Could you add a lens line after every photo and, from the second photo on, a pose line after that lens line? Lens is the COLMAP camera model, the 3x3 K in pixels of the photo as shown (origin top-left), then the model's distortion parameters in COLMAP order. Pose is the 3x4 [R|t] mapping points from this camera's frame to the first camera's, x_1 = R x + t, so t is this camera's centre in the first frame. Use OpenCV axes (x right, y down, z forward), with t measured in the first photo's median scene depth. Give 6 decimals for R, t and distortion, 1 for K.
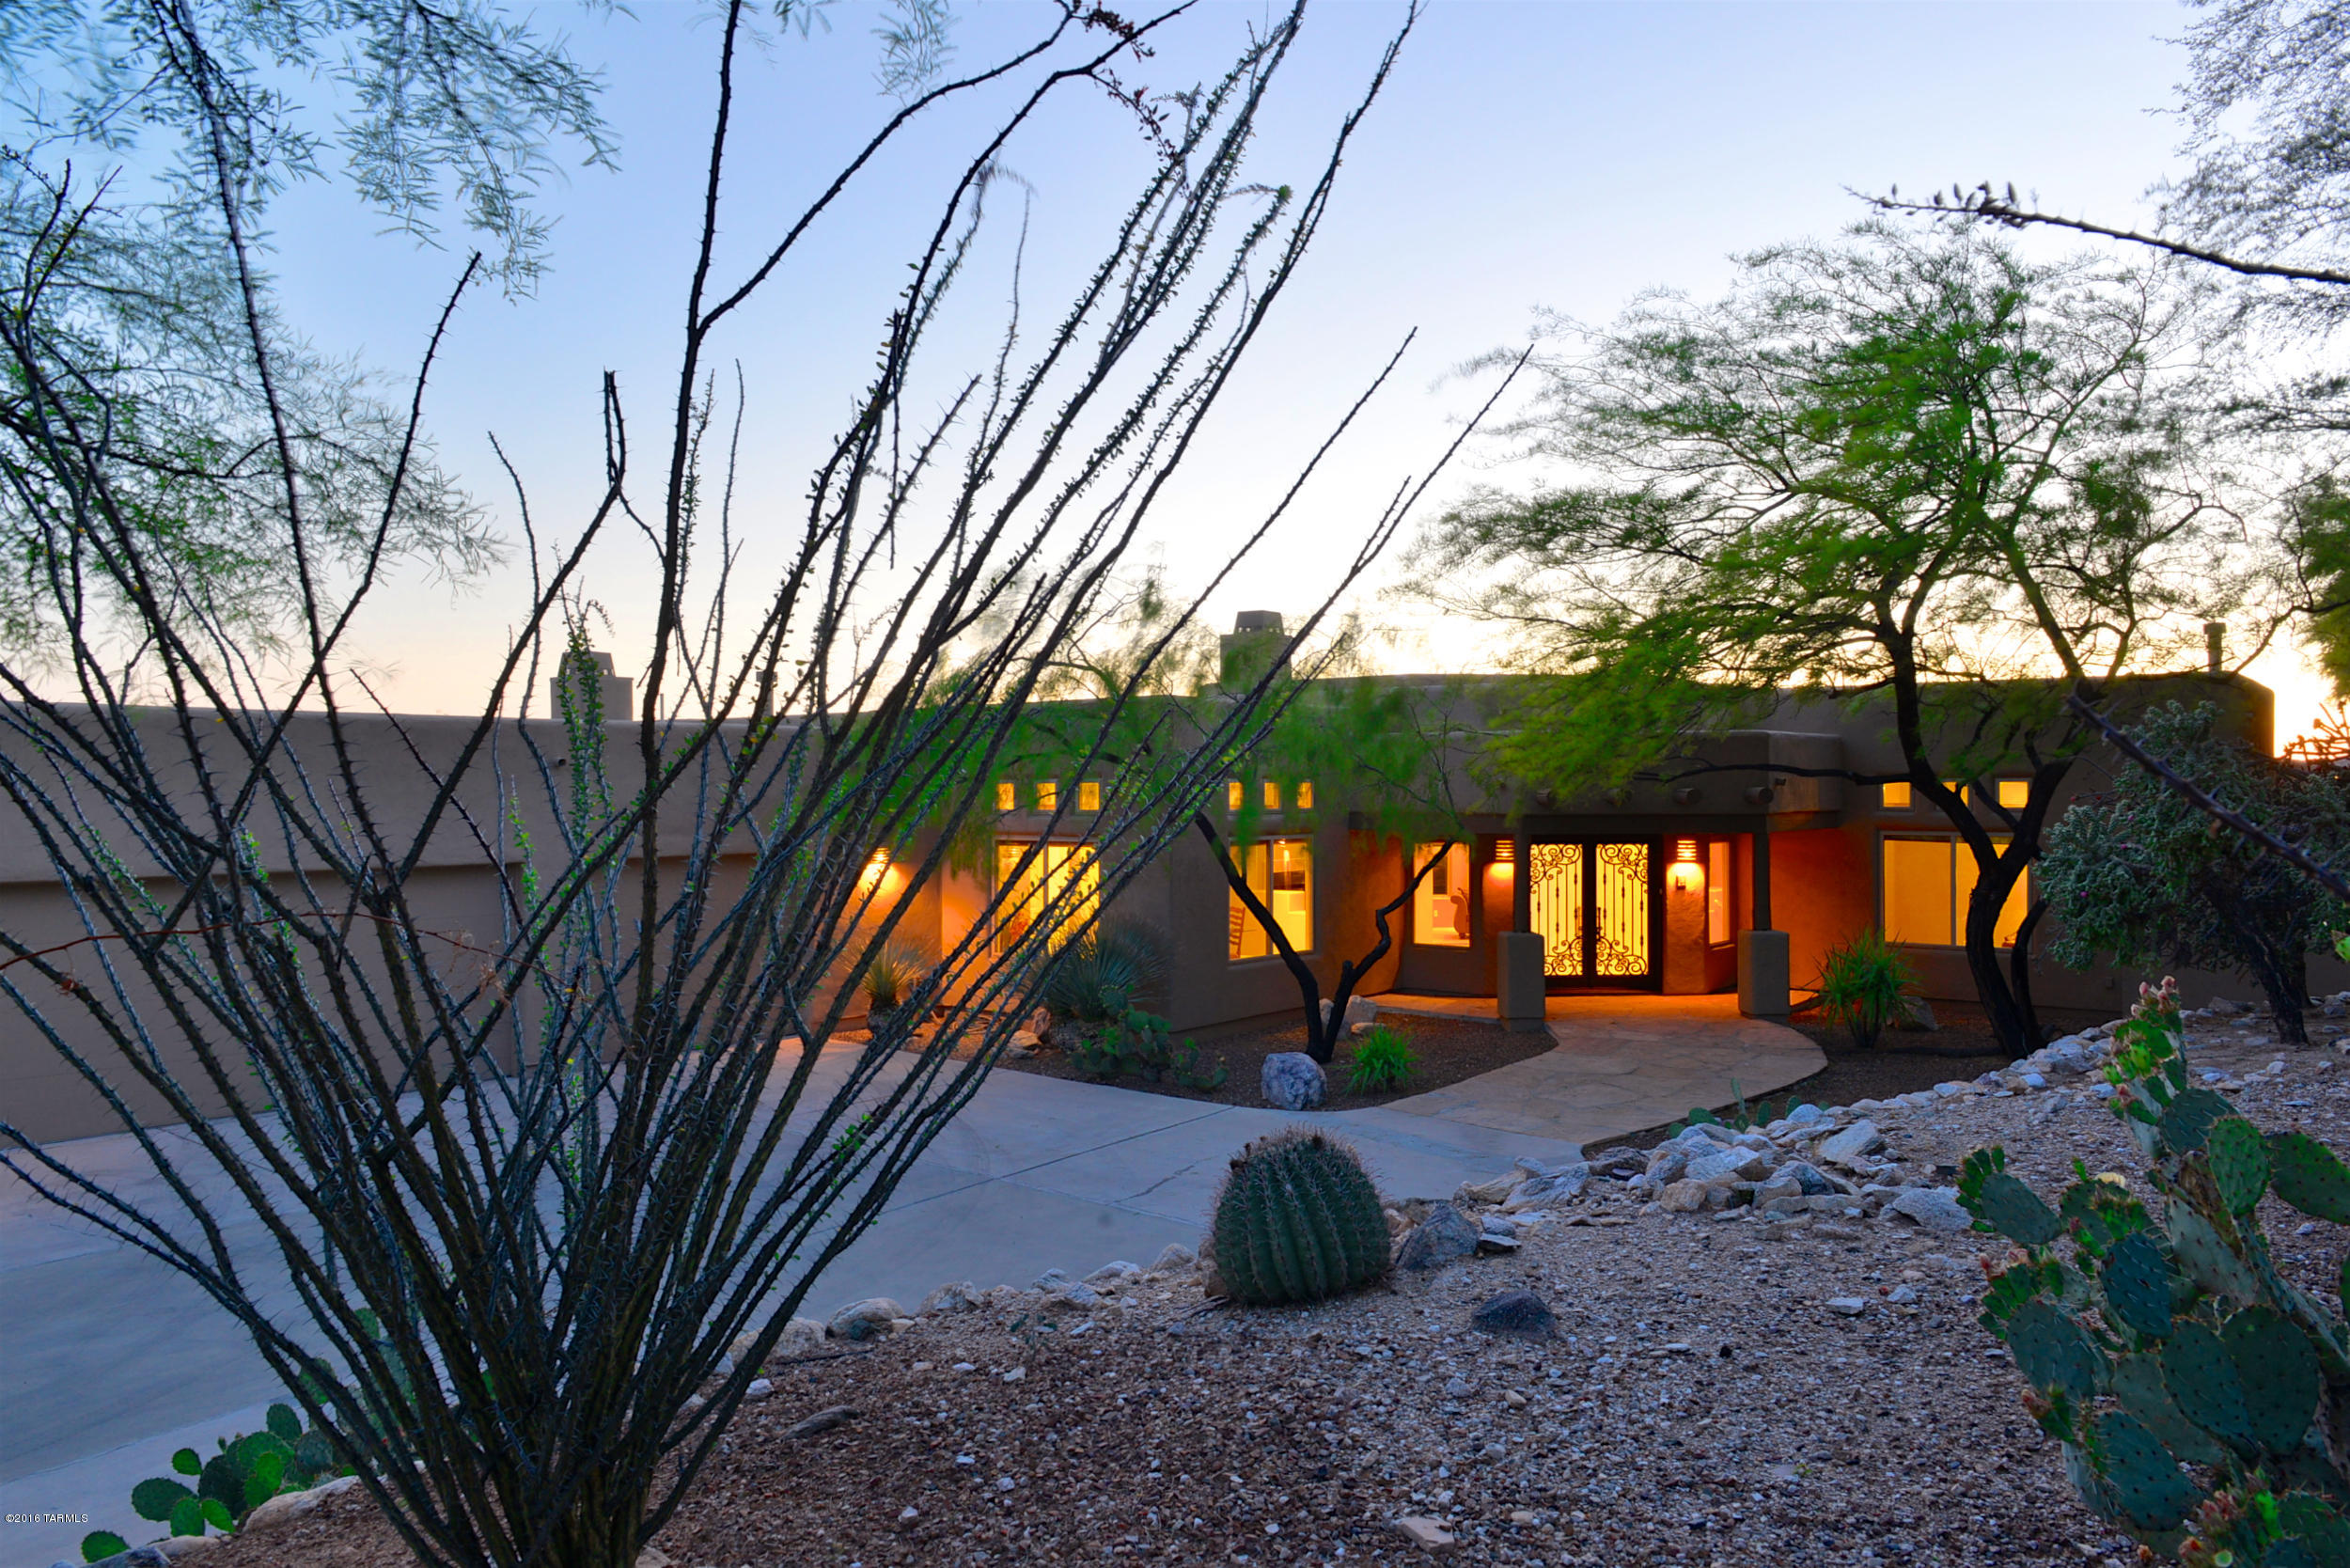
lens RADIAL K [[1649.1, 0, 1201.0], [0, 1649.1, 786.2], [0, 0, 1]] dist [-0.000653, -0.019508]
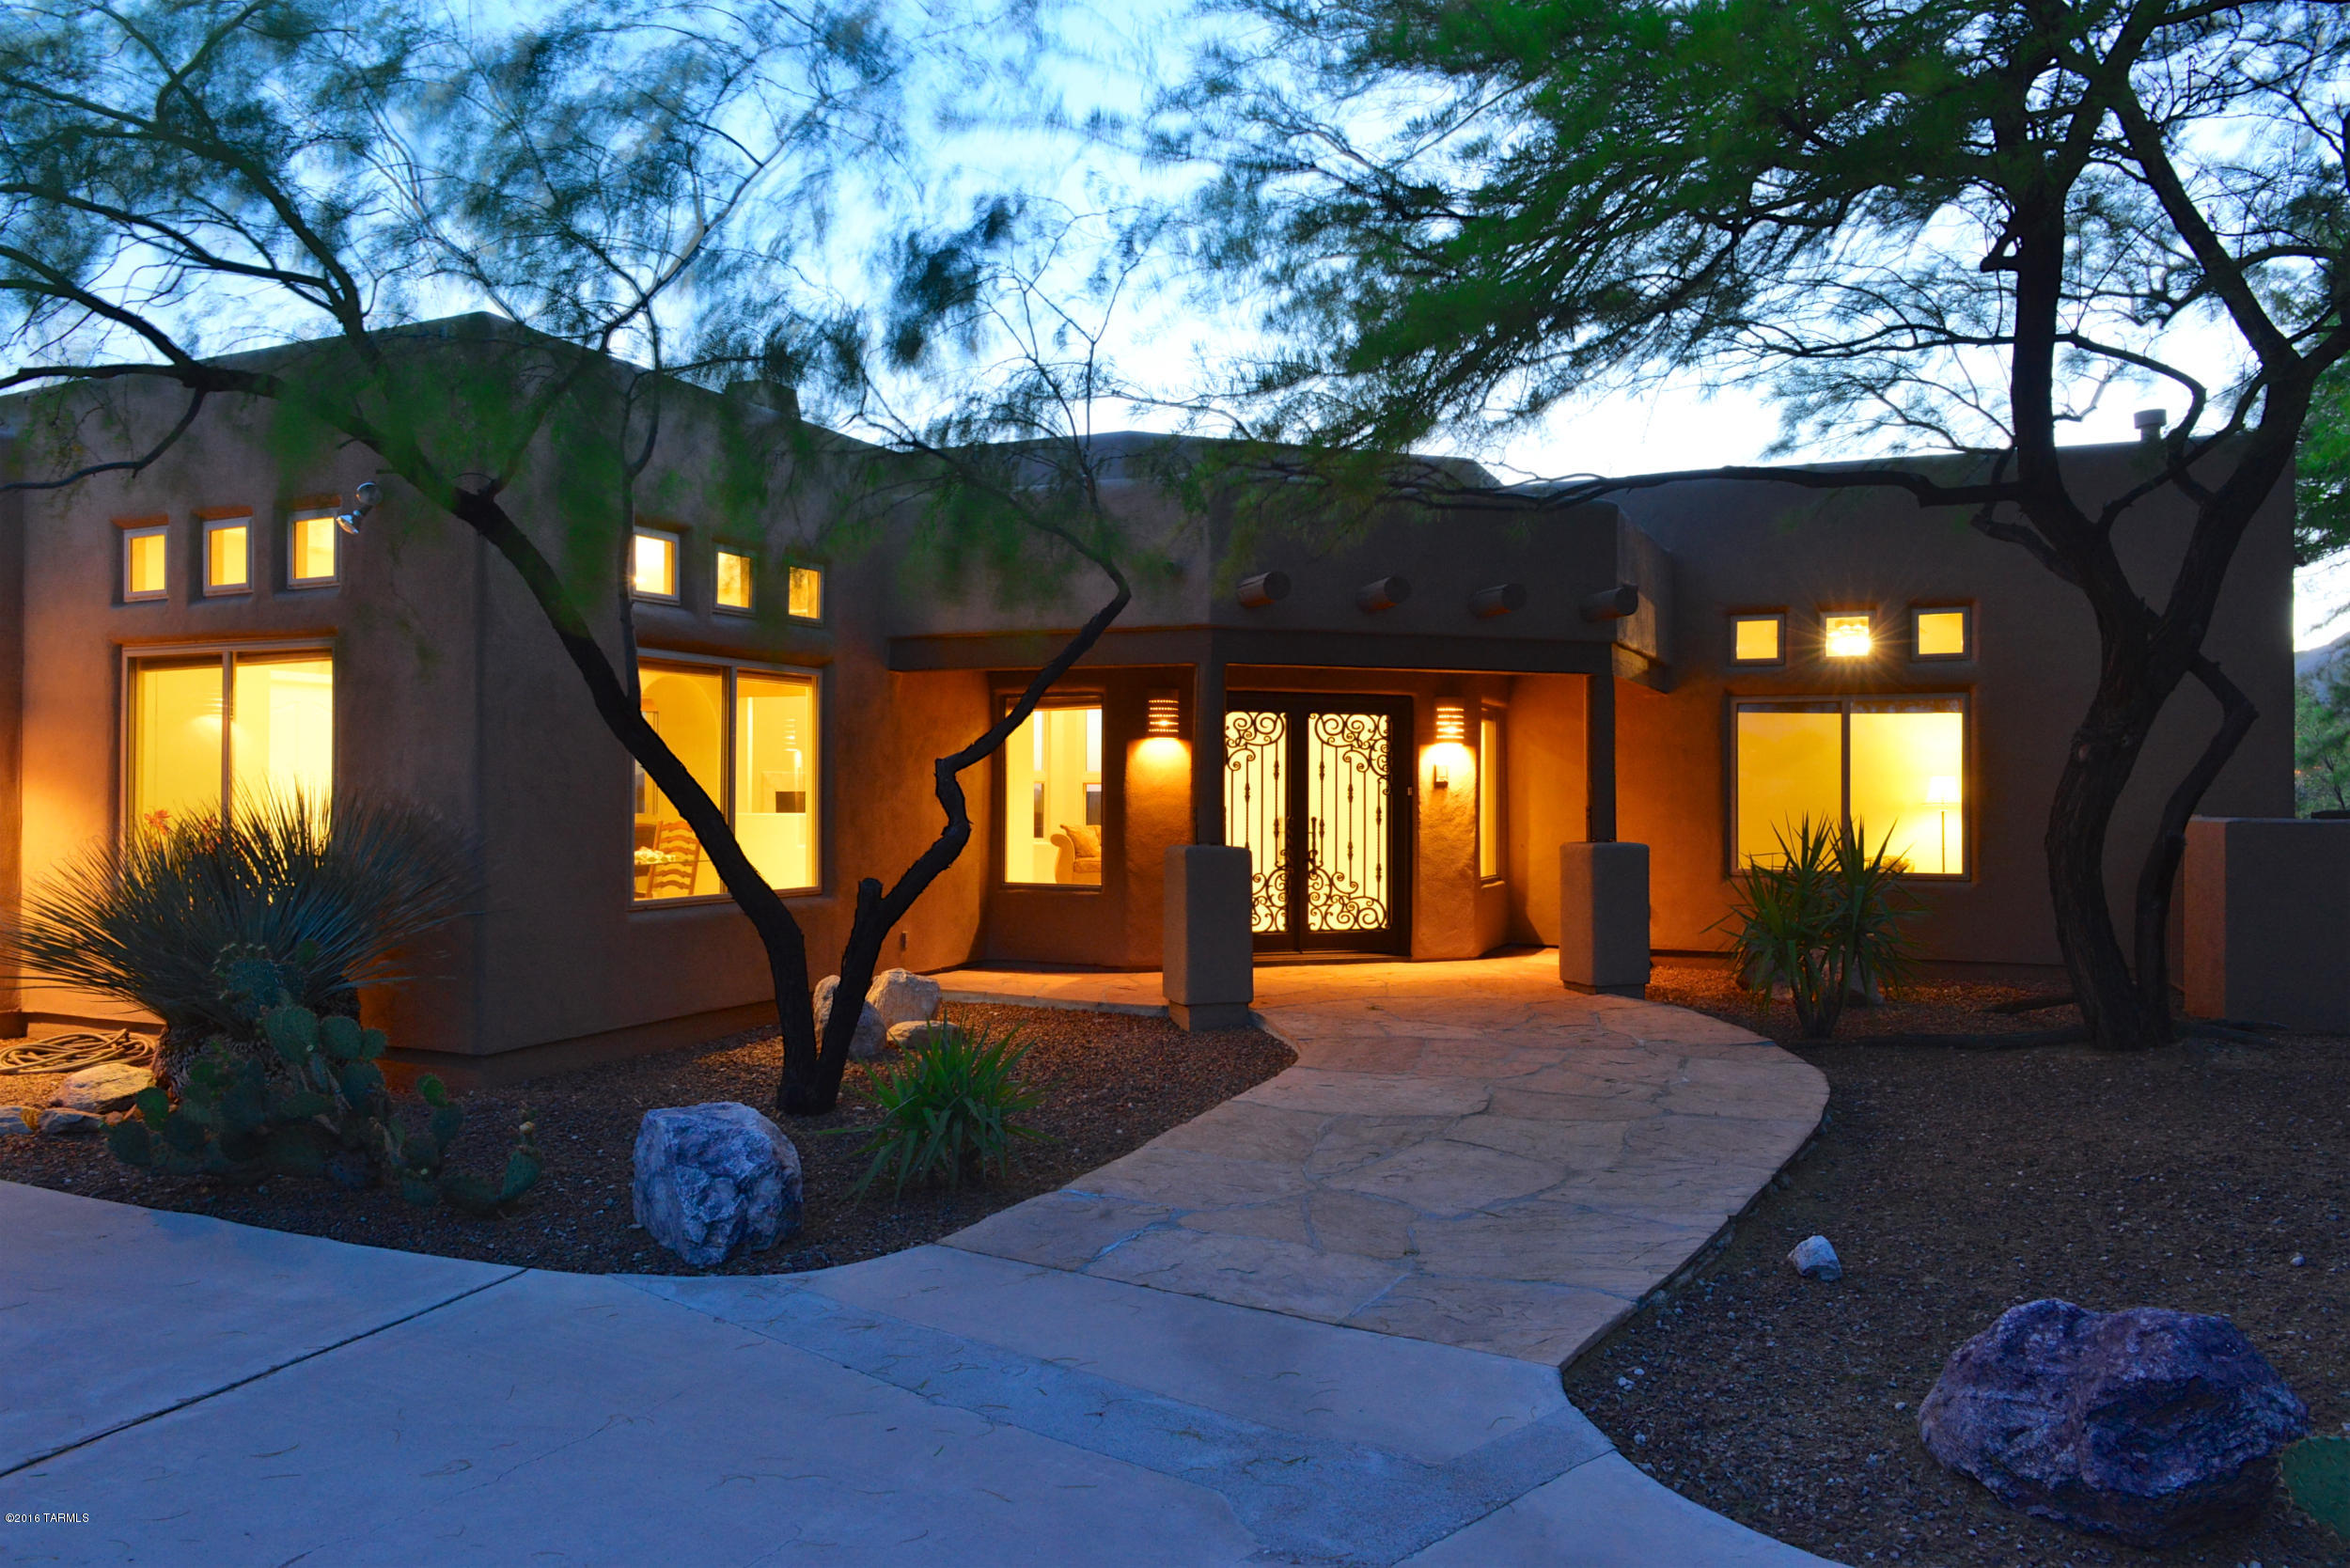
lens RADIAL K [[1622.5, 0, 1202.3], [0, 1622.5, 782.3], [0, 0, 1]] dist [0.001920, -0.020081]
pose [[0.965439, 0.006131, 0.260557, 0.048394], [-0.004918, 0.999974, -0.005307, 0.064039], [-0.260583, 0.003842, 0.965444, 0.440210]]
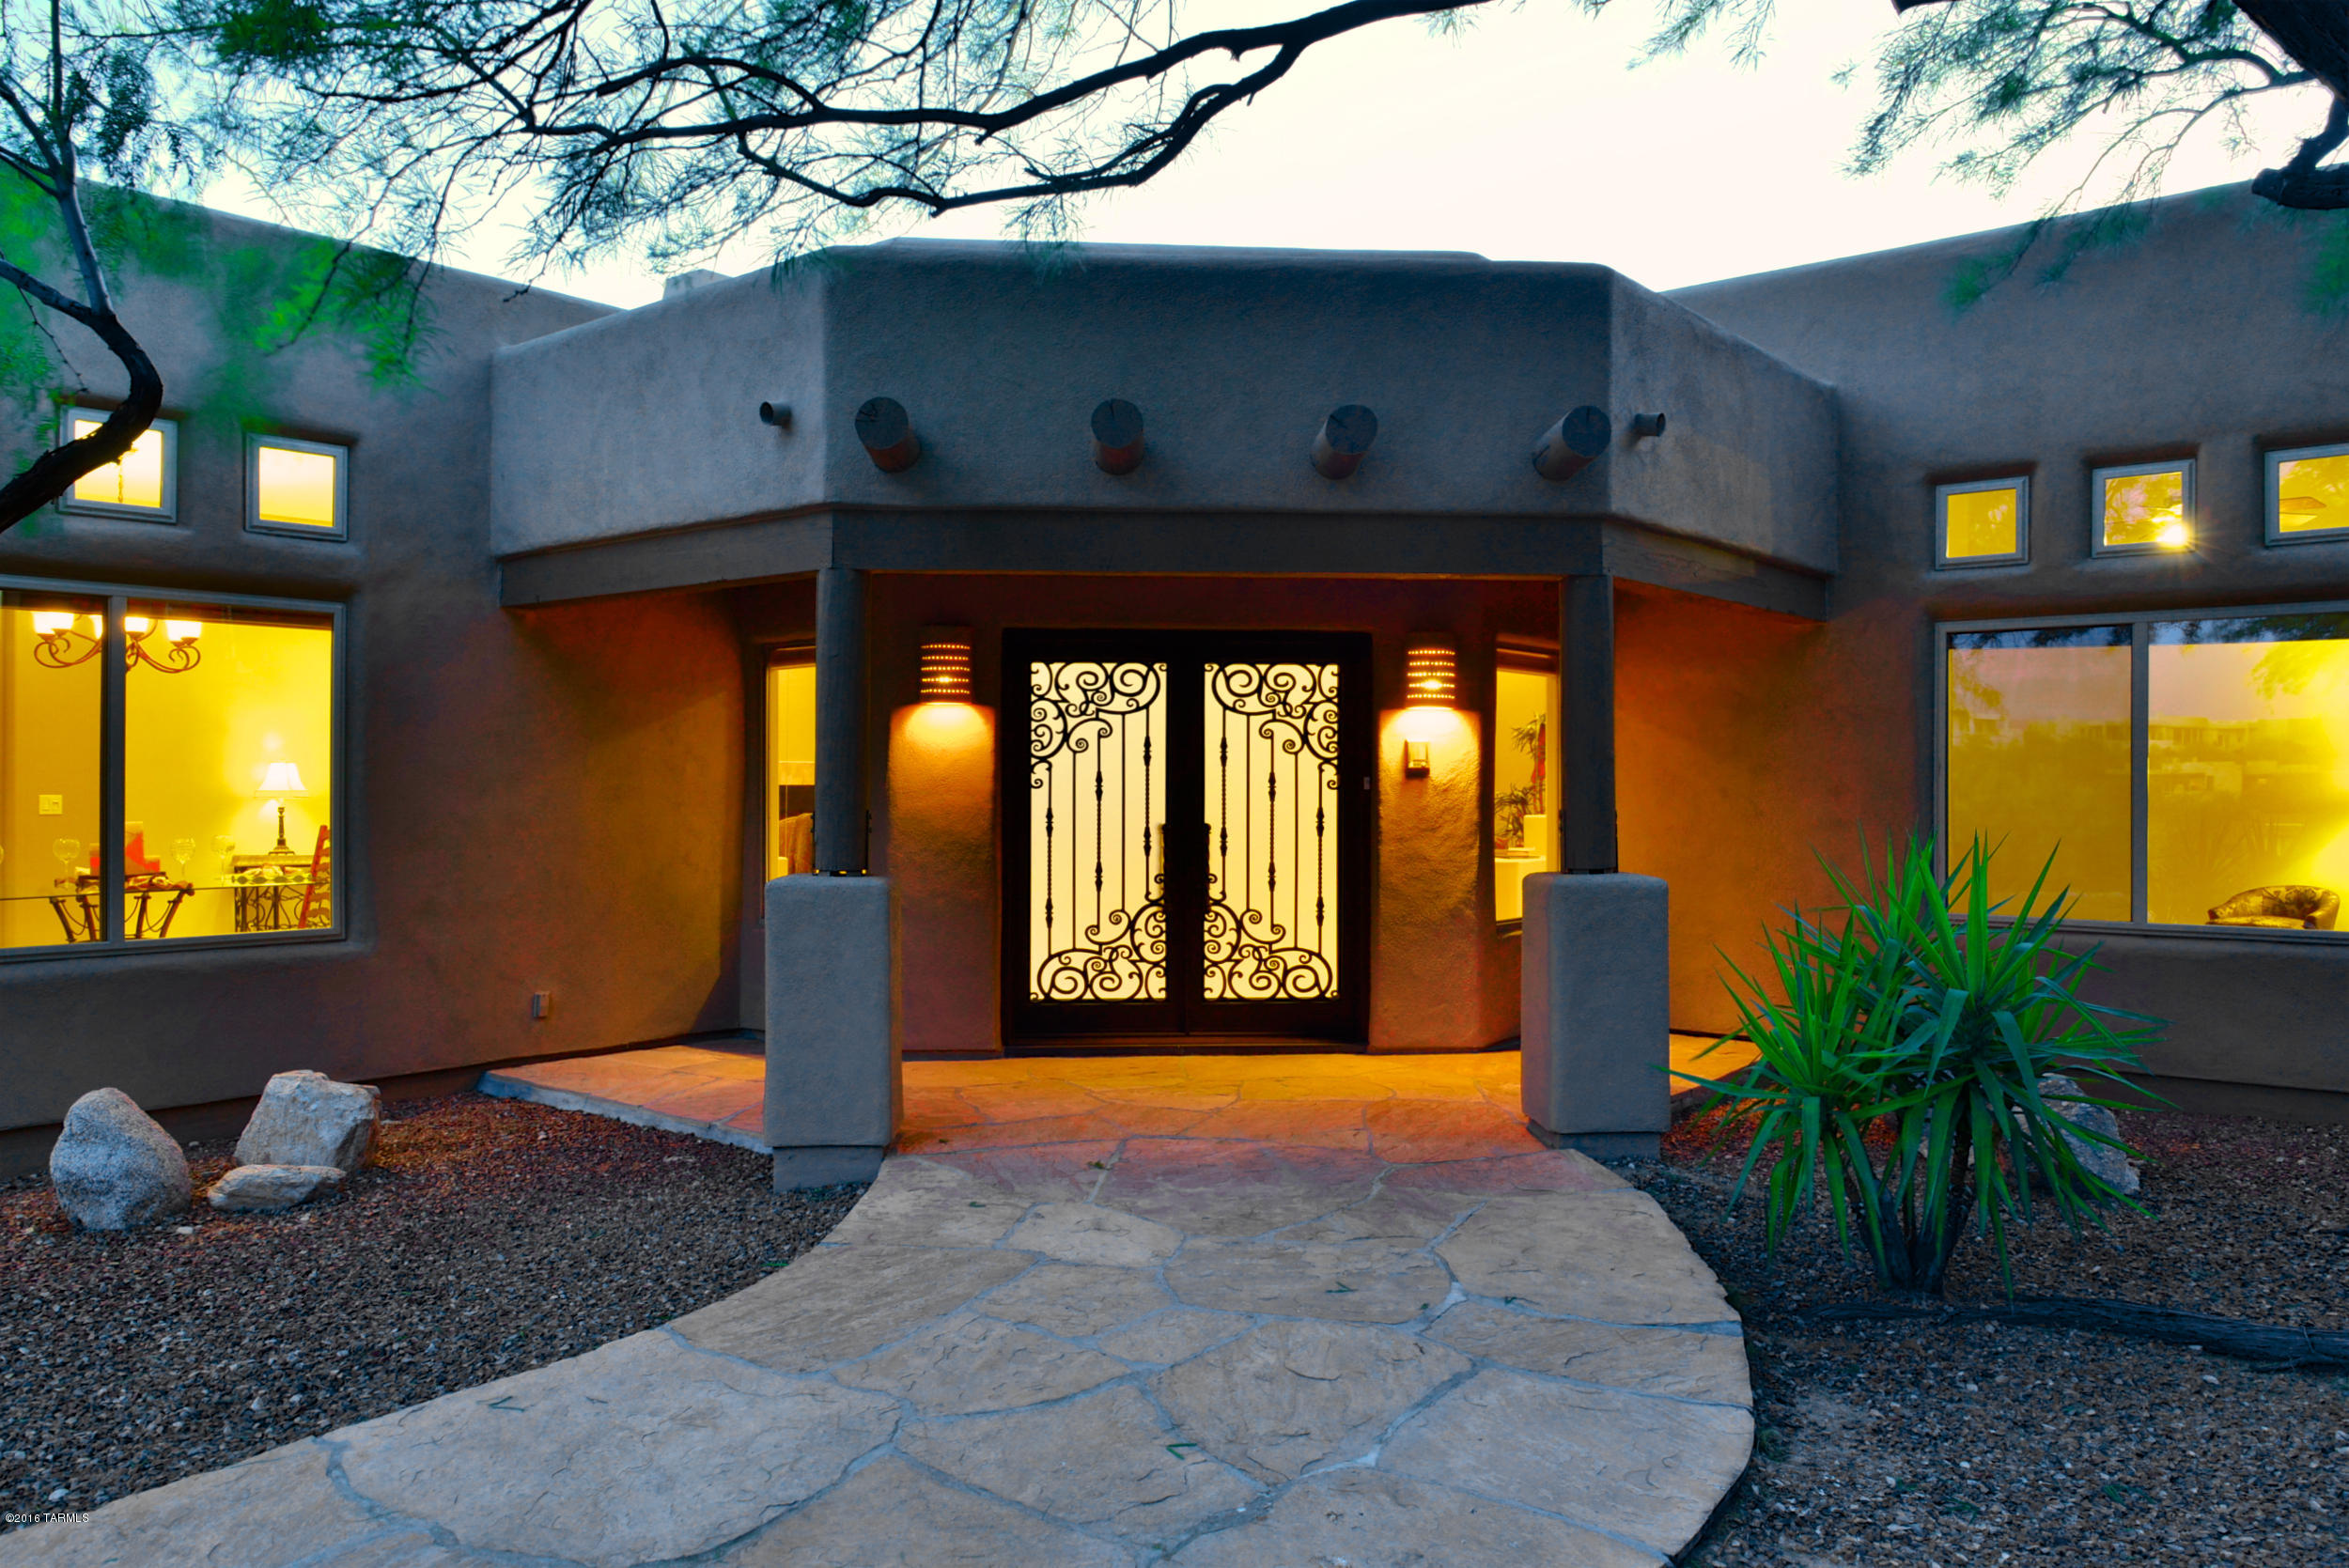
lens RADIAL K [[1648.3, 0, 1200.5], [0, 1648.3, 786.2], [0, 0, 1]] dist [-0.000653, -0.019508]
pose [[0.999984, 0.003163, -0.004638, 0.241777], [-0.003142, 0.999984, 0.004635, 0.062739], [0.004653, -0.004621, 0.999979, 0.613776]]
